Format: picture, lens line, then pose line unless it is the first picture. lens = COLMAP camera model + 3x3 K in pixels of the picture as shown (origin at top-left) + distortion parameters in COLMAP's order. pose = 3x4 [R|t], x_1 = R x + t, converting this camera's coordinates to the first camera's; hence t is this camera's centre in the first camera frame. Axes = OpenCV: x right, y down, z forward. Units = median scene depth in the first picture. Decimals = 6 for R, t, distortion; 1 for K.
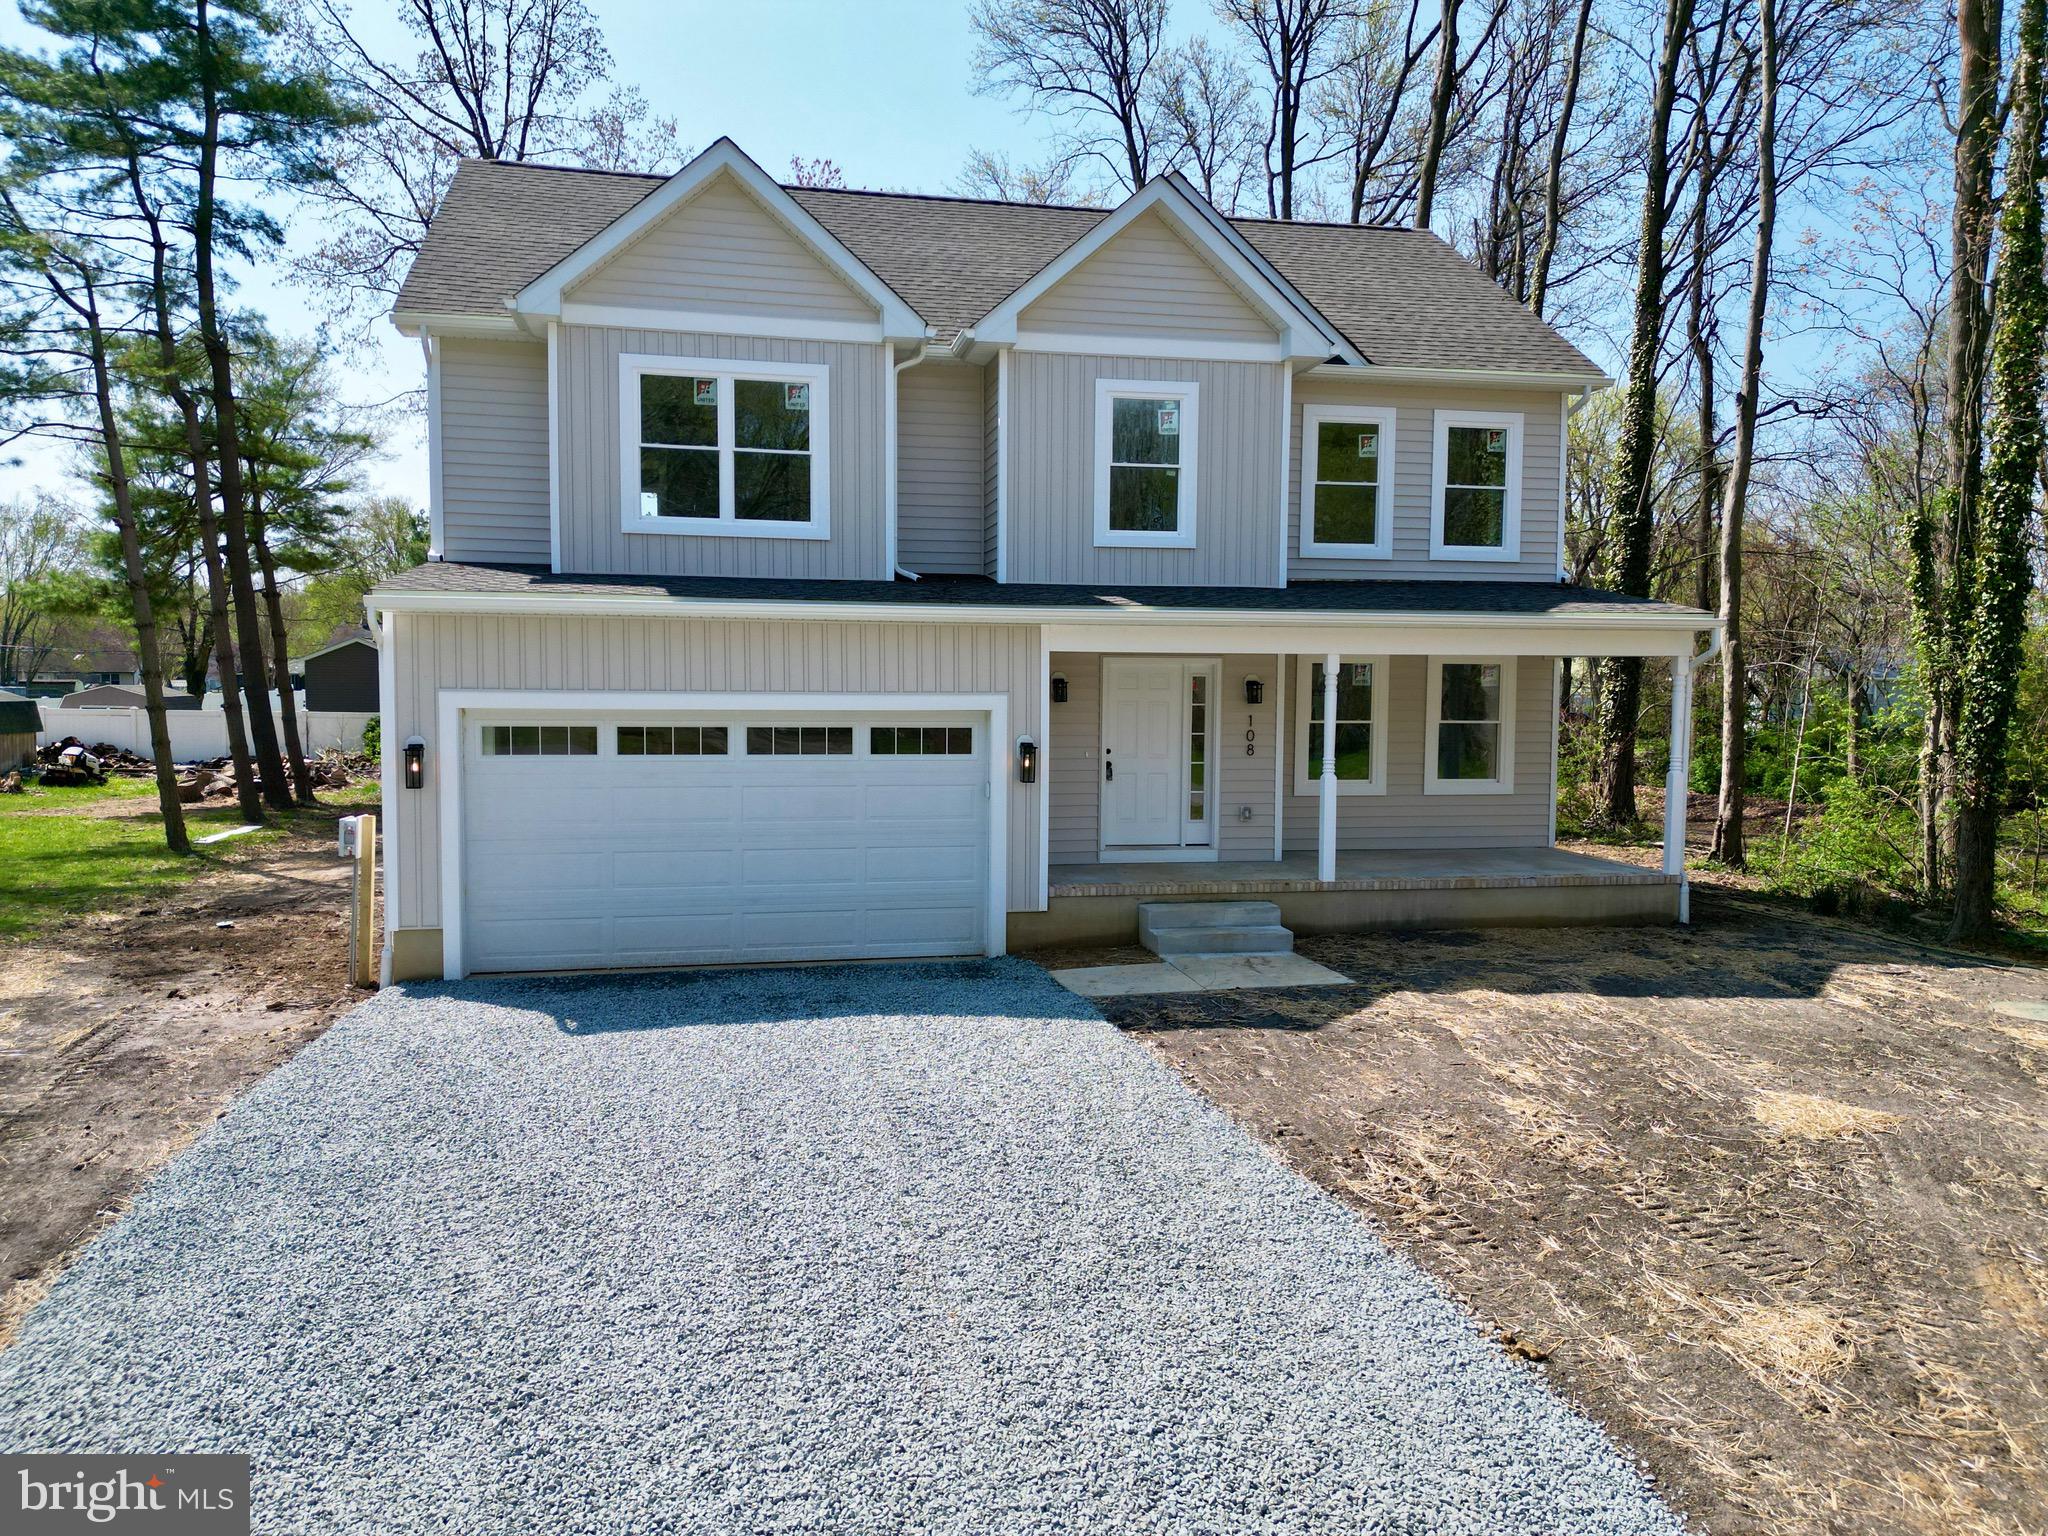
lens RADIAL K [[1405.7, 0, 1019.4], [0, 1405.7, 772.8], [0, 0, 1]] dist [0.108261, -0.079318]
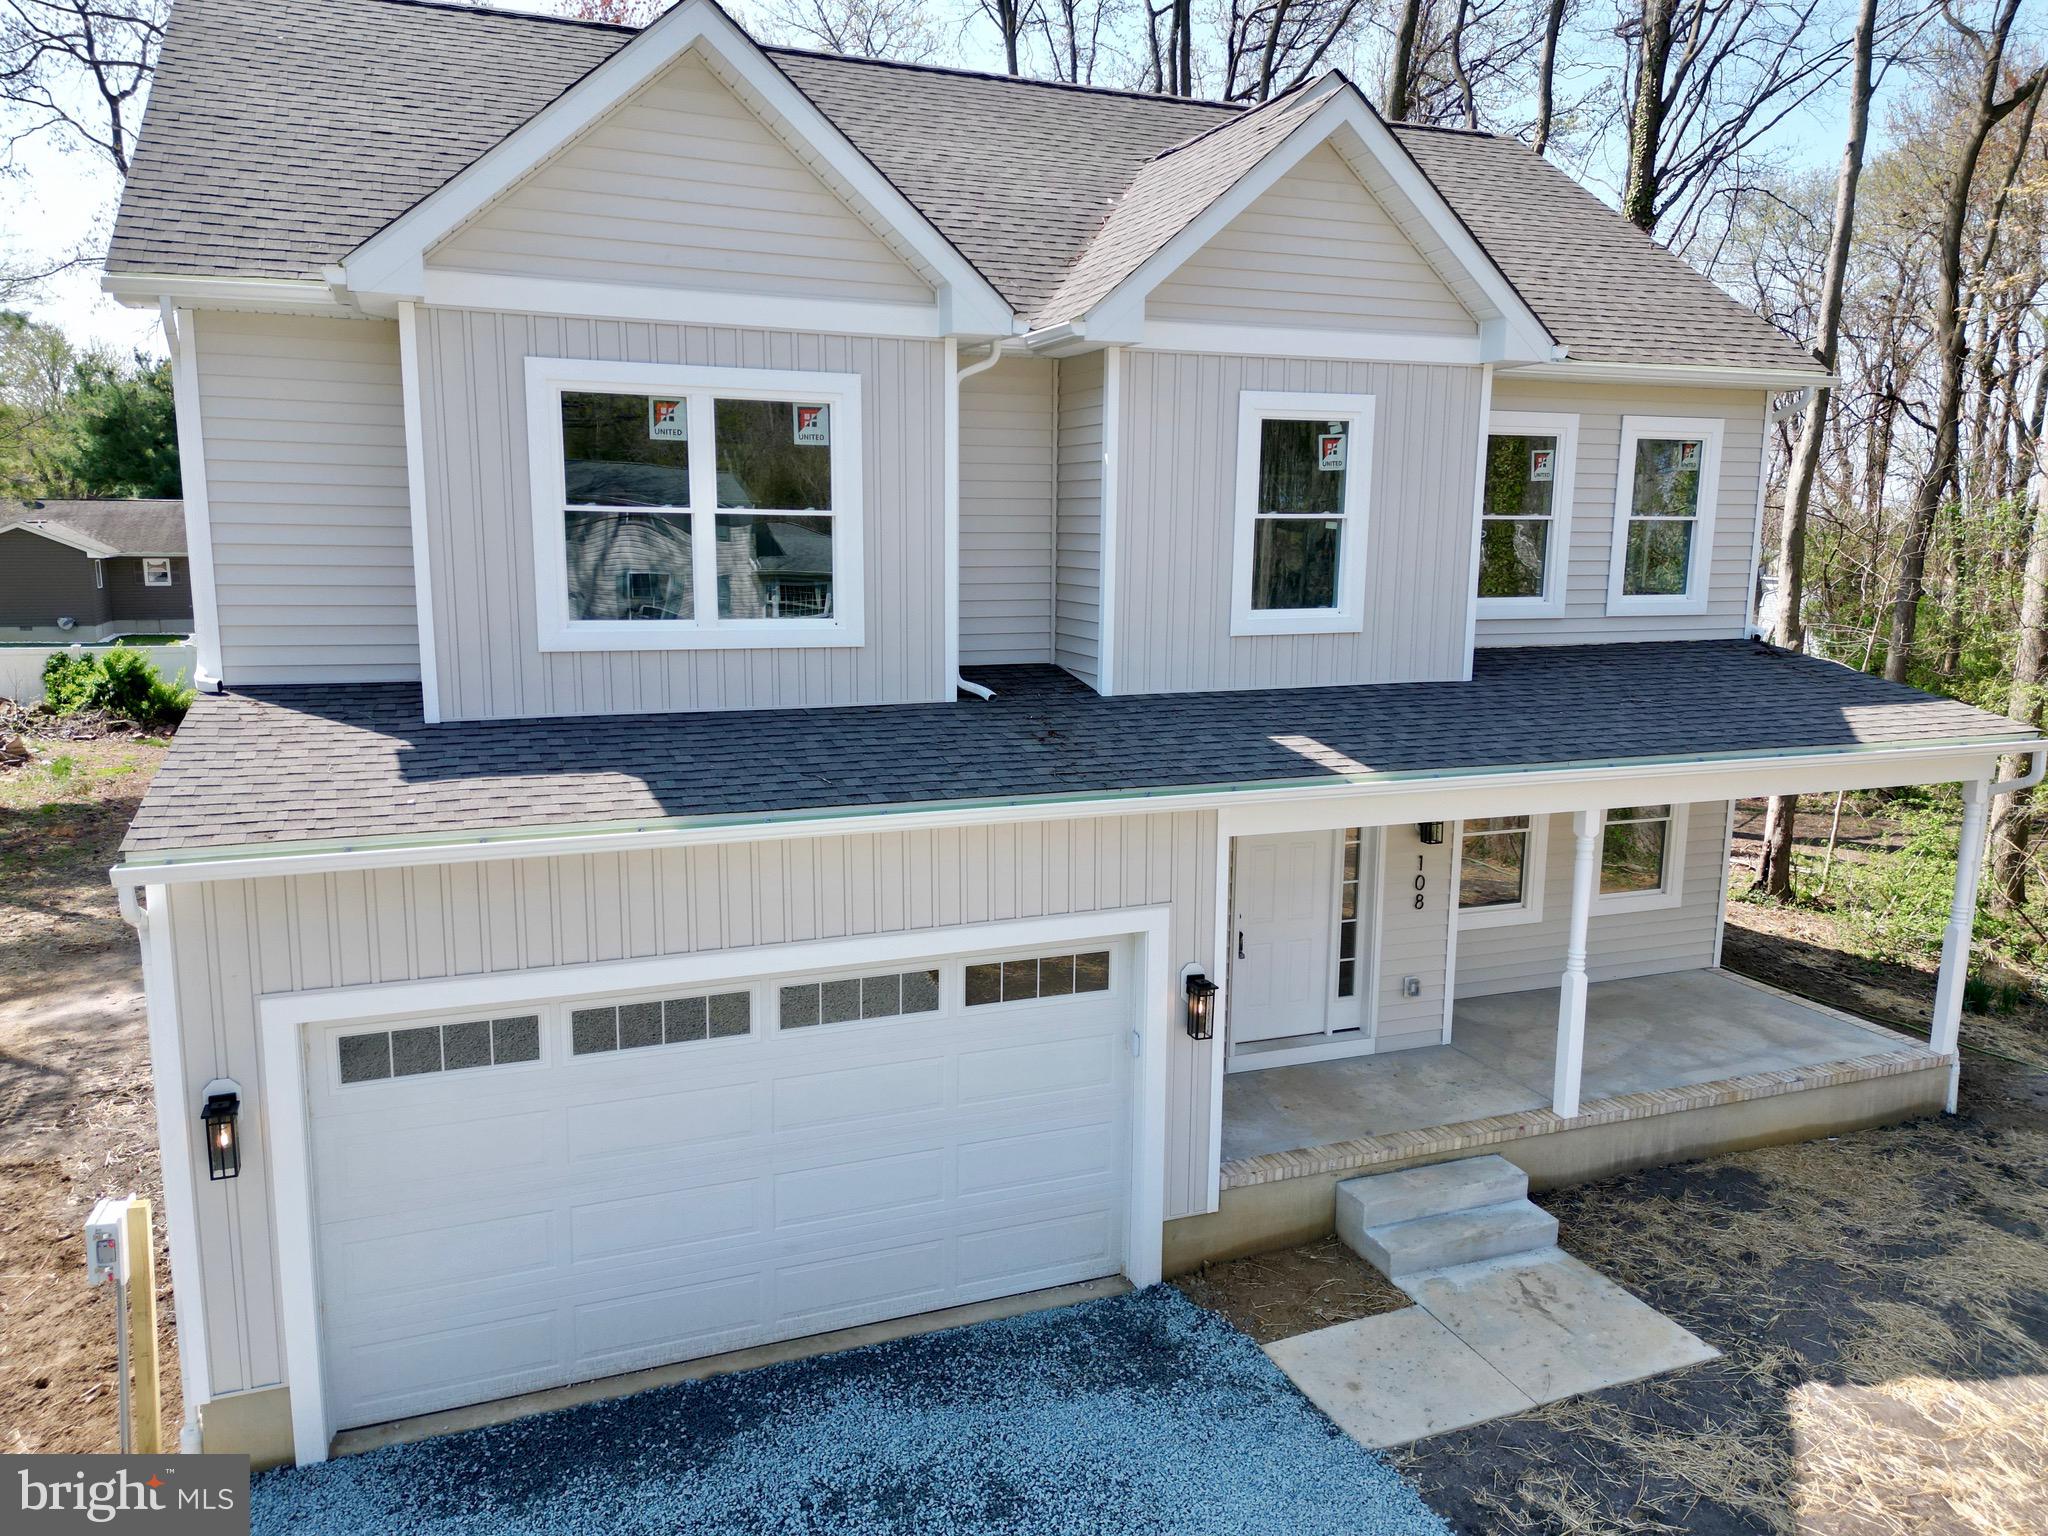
lens RADIAL K [[1421.4, 0, 1024.0], [0, 1421.4, 768.0], [0, 0, 1]] dist [0.070382, -0.056323]
pose [[0.985295, -0.025658, 0.168925, -0.168478], [0.007153, 0.993988, 0.109253, -0.174809], [-0.170713, -0.106438, 0.979555, 0.330309]]
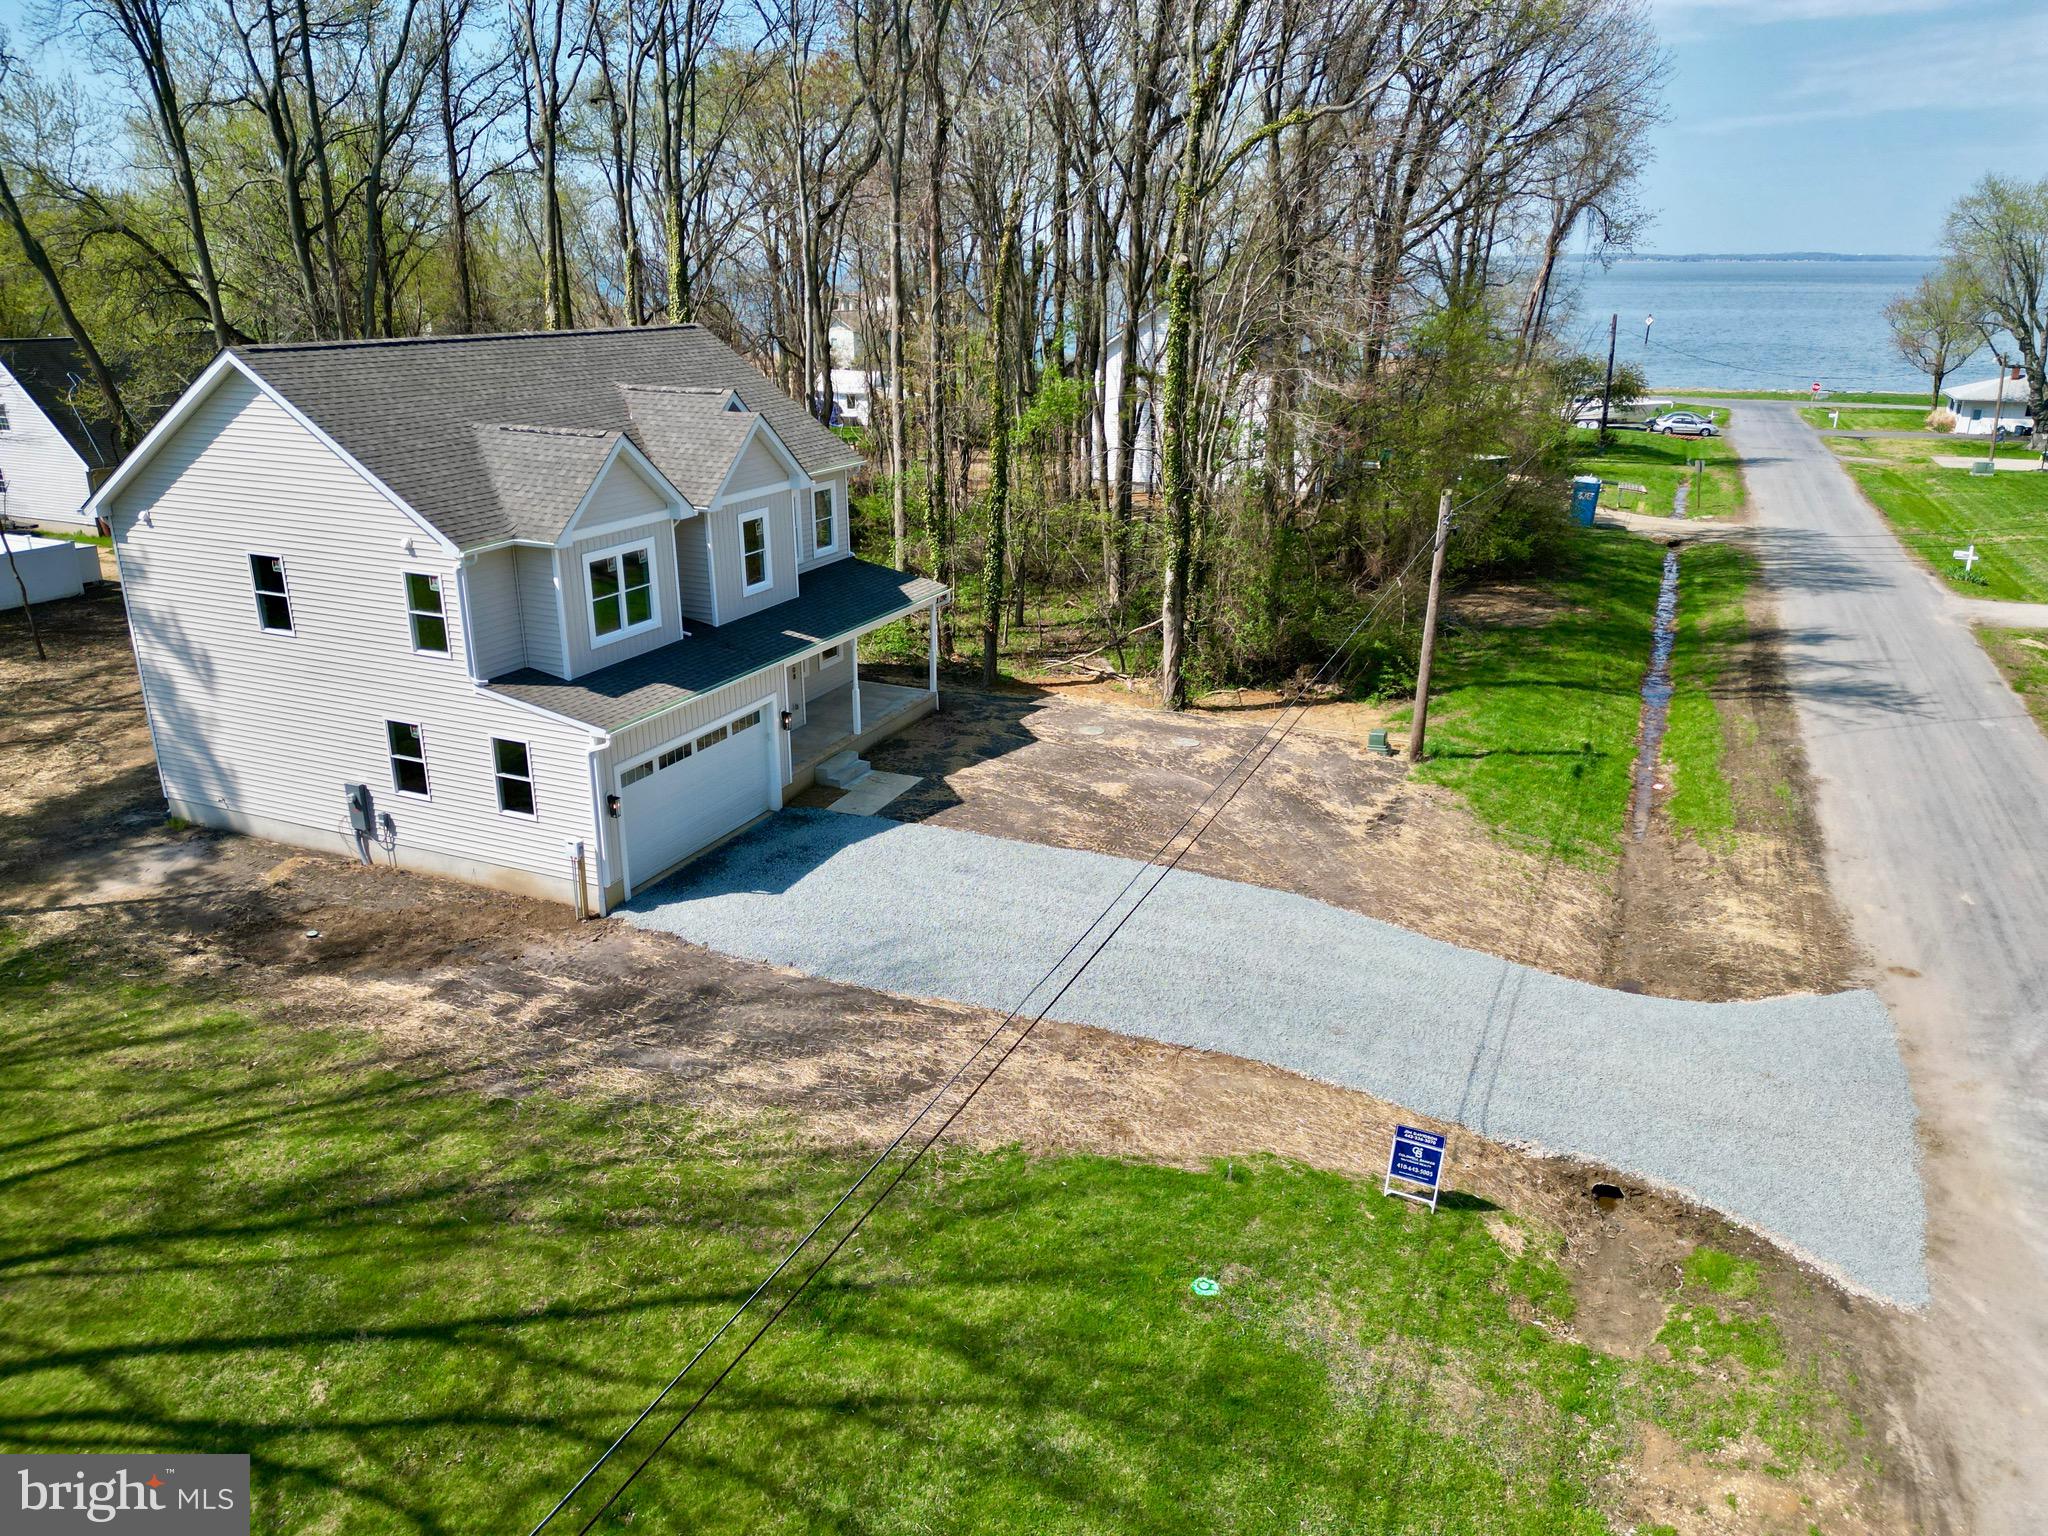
lens RADIAL K [[1421.4, 0, 1024.0], [0, 1421.4, 768.0], [0, 0, 1]] dist [0.070382, -0.056323]
pose [[0.574938, -0.272558, 0.771465, -1.346425], [0.047529, 0.952418, 0.301067, -0.522823], [-0.816815, -0.136428, 0.560535, -0.484144]]
